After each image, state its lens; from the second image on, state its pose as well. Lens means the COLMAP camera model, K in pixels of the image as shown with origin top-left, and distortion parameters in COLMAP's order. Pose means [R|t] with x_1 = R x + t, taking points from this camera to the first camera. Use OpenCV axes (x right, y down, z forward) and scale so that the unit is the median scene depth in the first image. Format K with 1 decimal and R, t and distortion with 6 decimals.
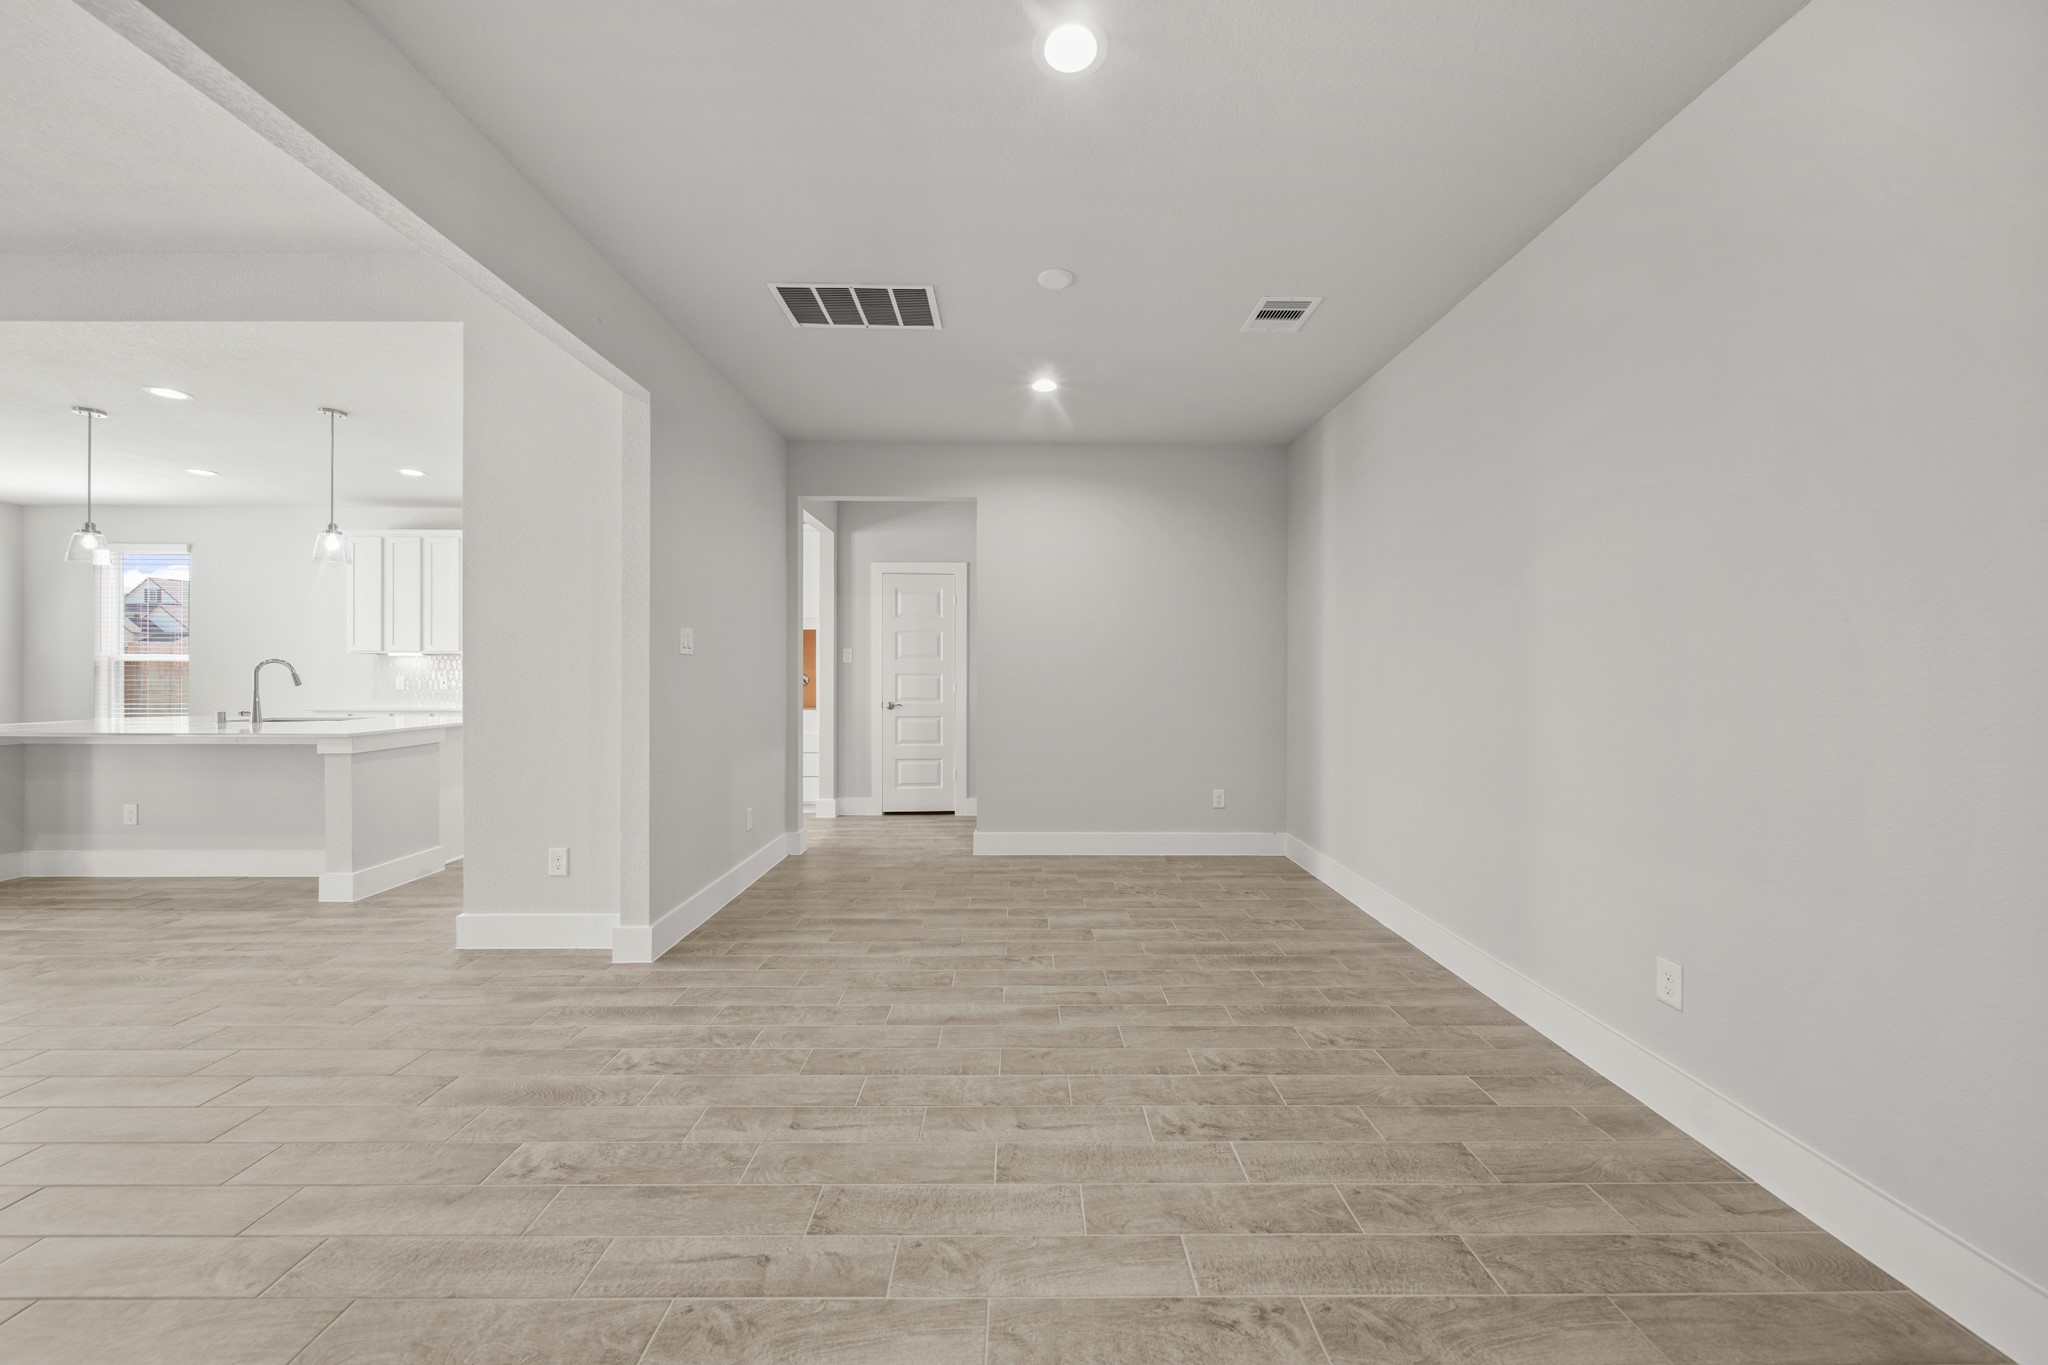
lens RADIAL K [[714.4, 0, 1033.5], [0, 714.4, 675.5], [0, 0, 1]] dist [-0.005526, -0.000115]
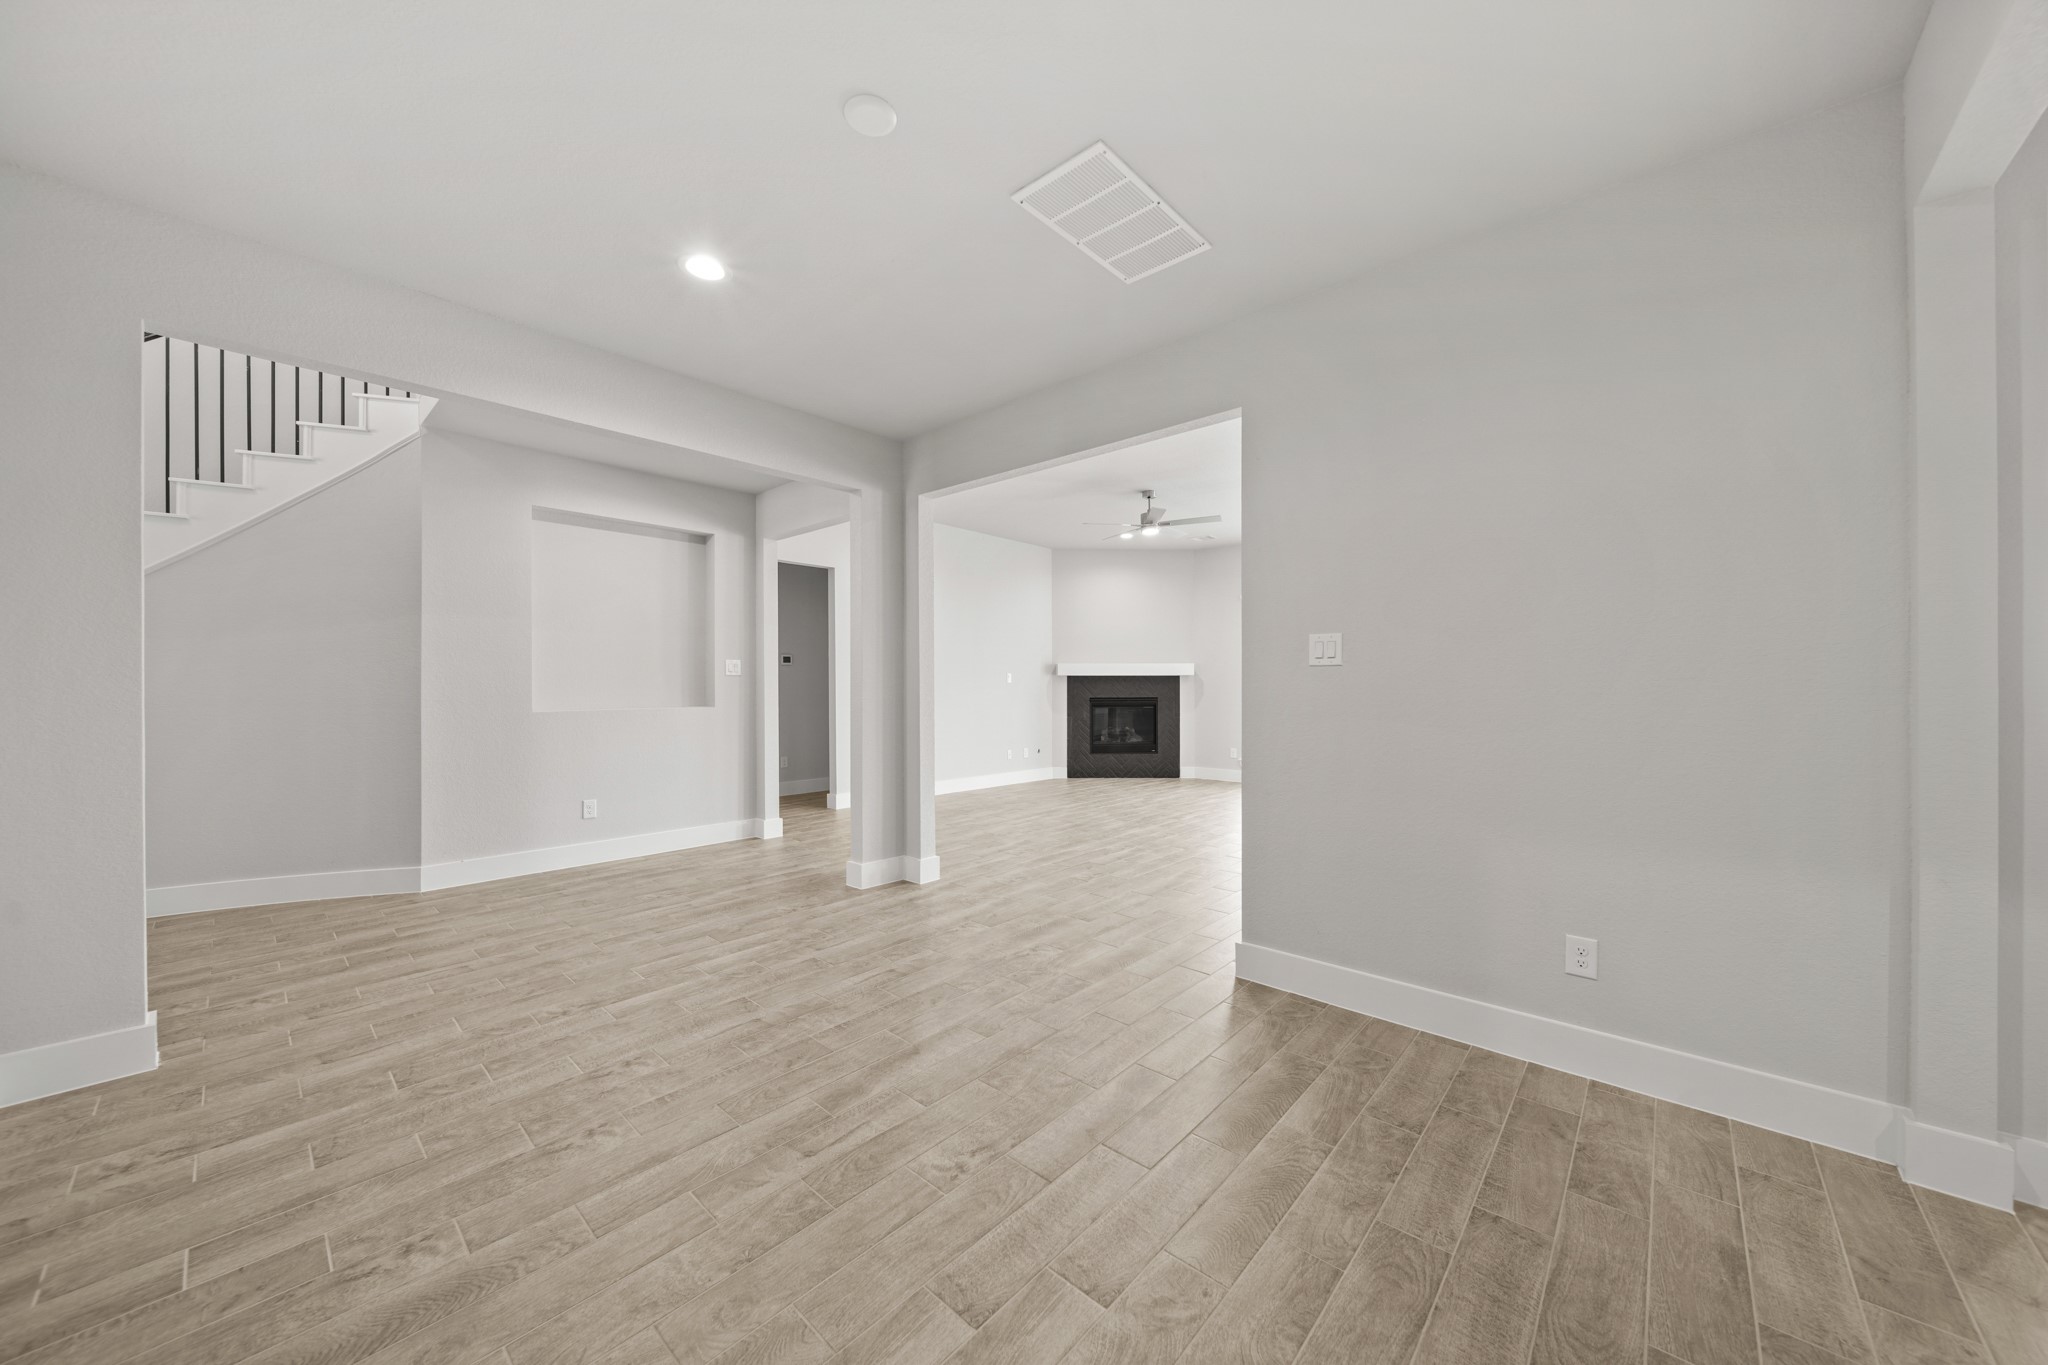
lens RADIAL K [[714.4, 0, 1028.6], [0, 714.4, 695.1], [0, 0, 1]] dist [-0.005526, -0.000115]
pose [[-0.678187, 0.006013, -0.734865, 0.564857], [-0.005368, 0.999899, 0.013135, -0.009054], [0.734870, 0.012853, -0.678086, 2.065036]]
